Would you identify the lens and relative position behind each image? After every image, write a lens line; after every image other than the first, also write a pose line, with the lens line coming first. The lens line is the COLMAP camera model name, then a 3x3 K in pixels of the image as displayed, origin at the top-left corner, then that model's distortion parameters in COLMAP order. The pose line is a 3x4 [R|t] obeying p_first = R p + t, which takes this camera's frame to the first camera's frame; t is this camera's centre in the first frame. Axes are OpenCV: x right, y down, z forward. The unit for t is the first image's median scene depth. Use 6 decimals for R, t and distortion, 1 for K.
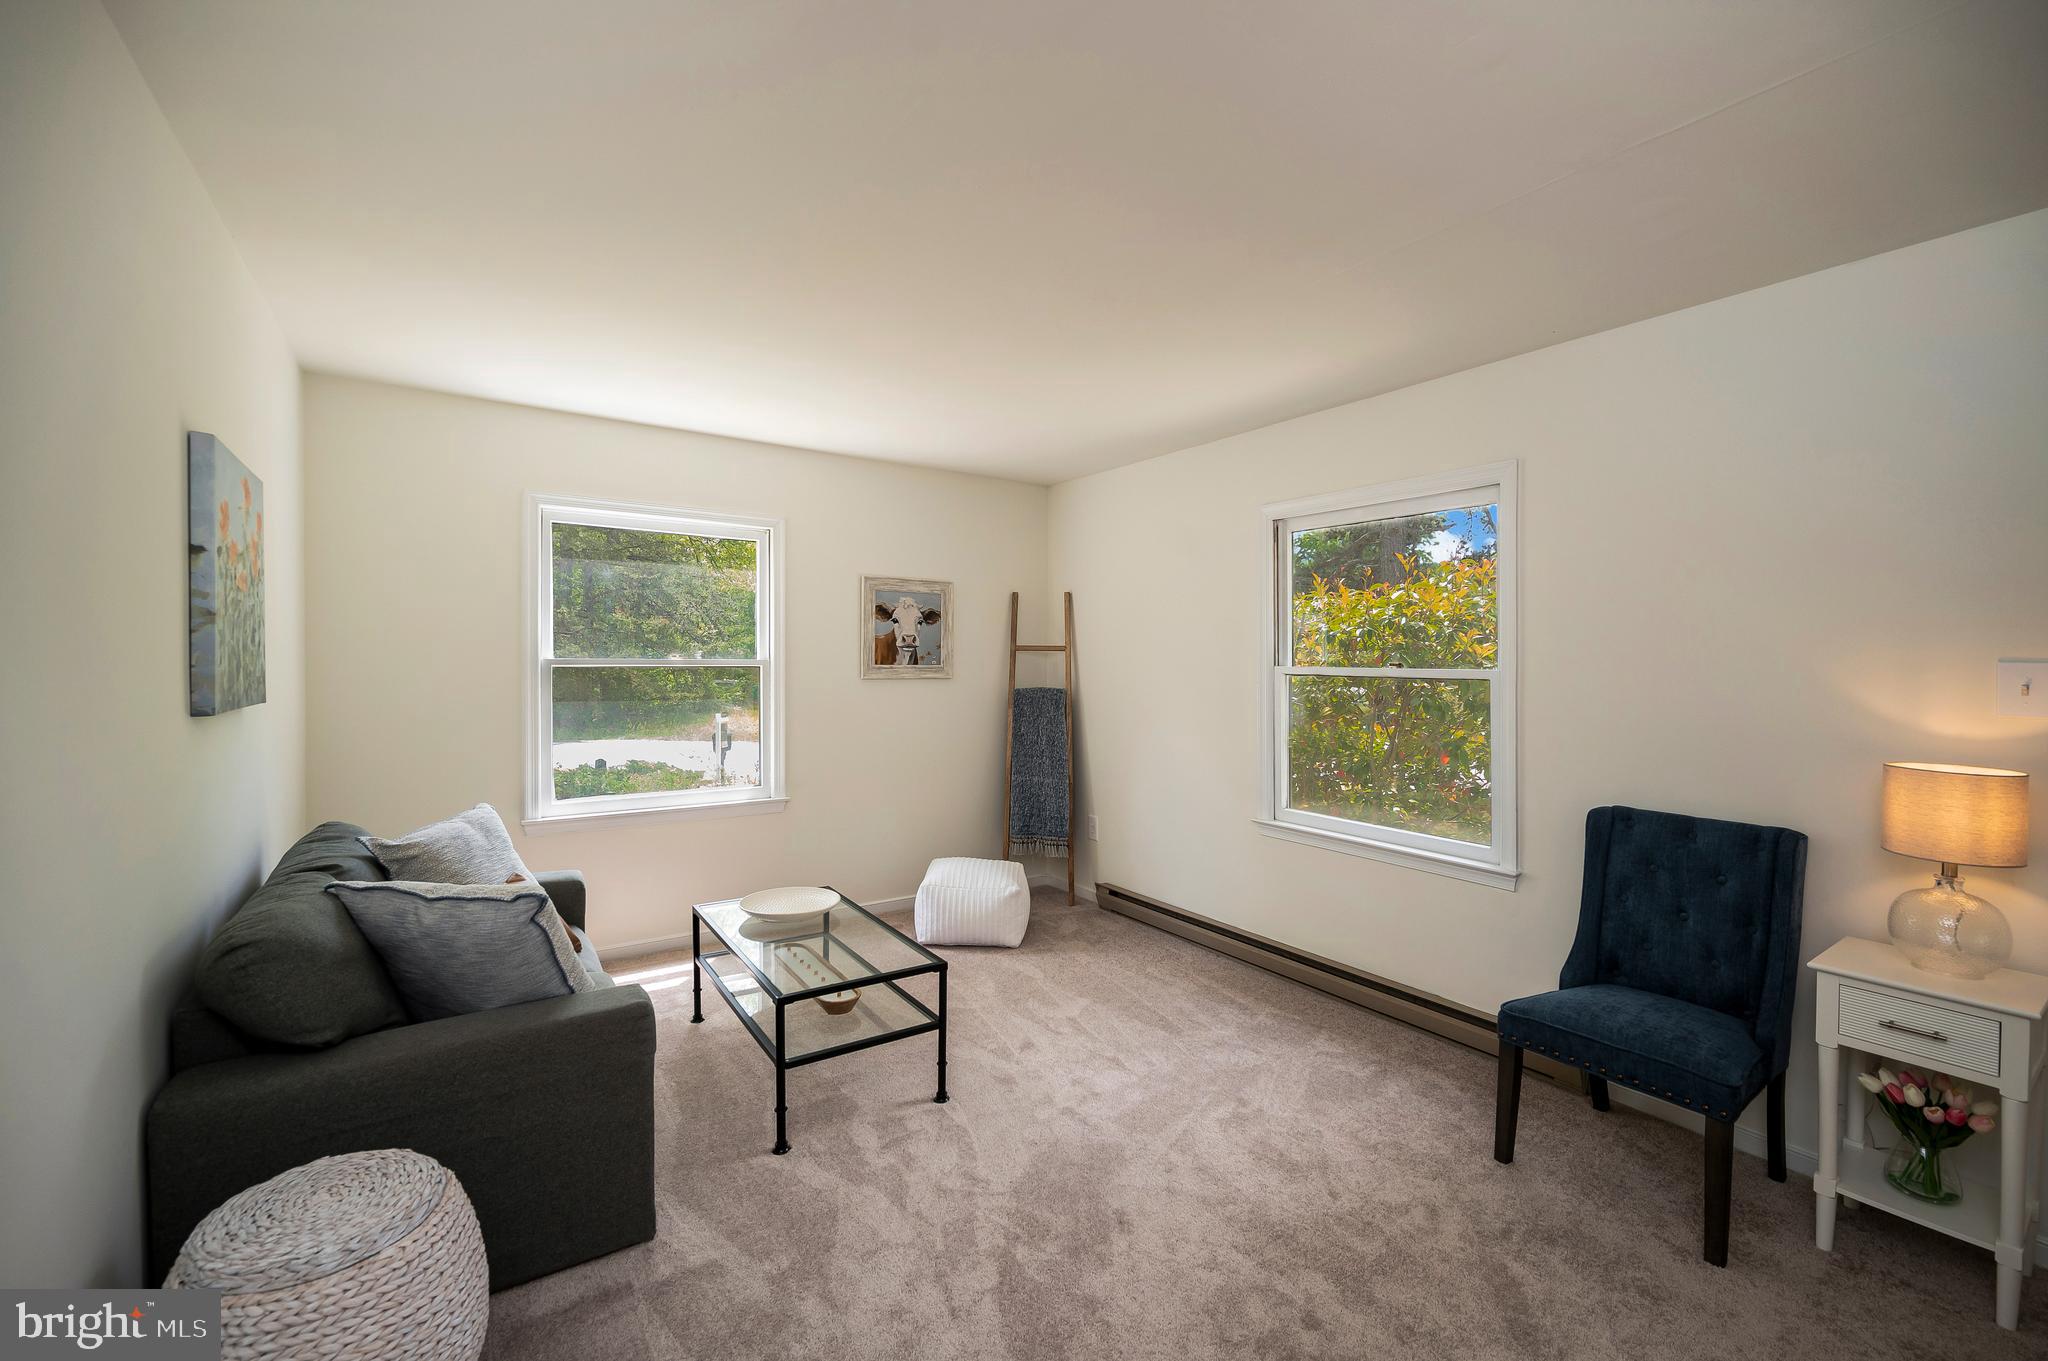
lens RADIAL K [[823.3, 0, 1027.9], [0, 823.3, 658.9], [0, 0, 1]] dist [0.012329, -0.000207]
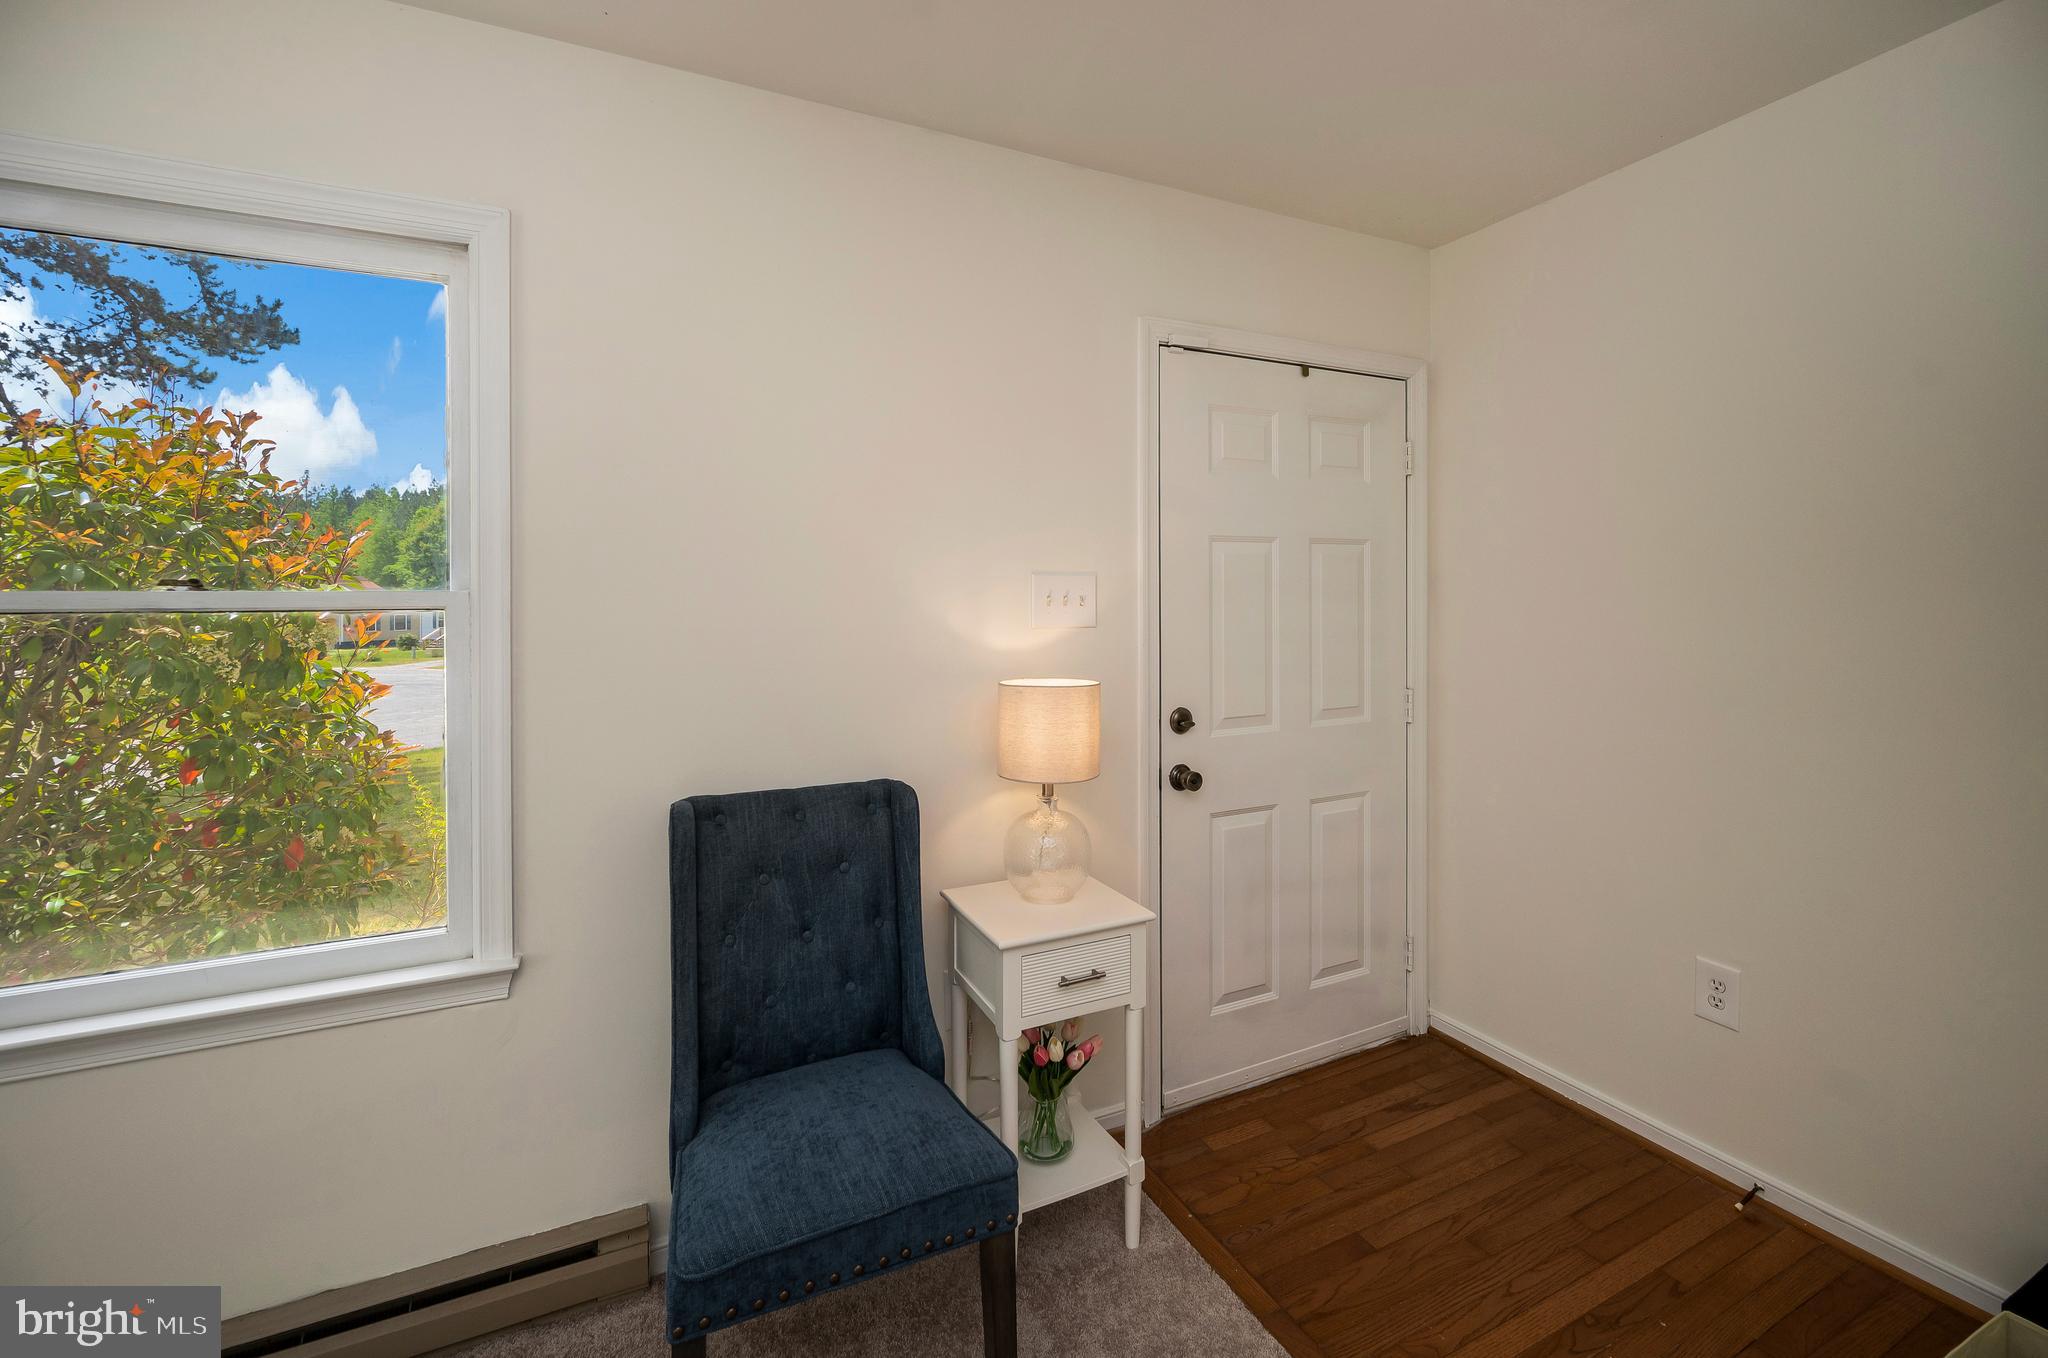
lens RADIAL K [[833.3, 0, 1022.0], [0, 833.3, 604.0], [0, 0, 1]] dist [0.014063, -0.000013]
pose [[0.171162, 0.006337, 0.985222, 0.136490], [0.010937, 0.999905, -0.008331, 0.042088], [-0.985182, 0.012201, 0.171077, 0.729704]]
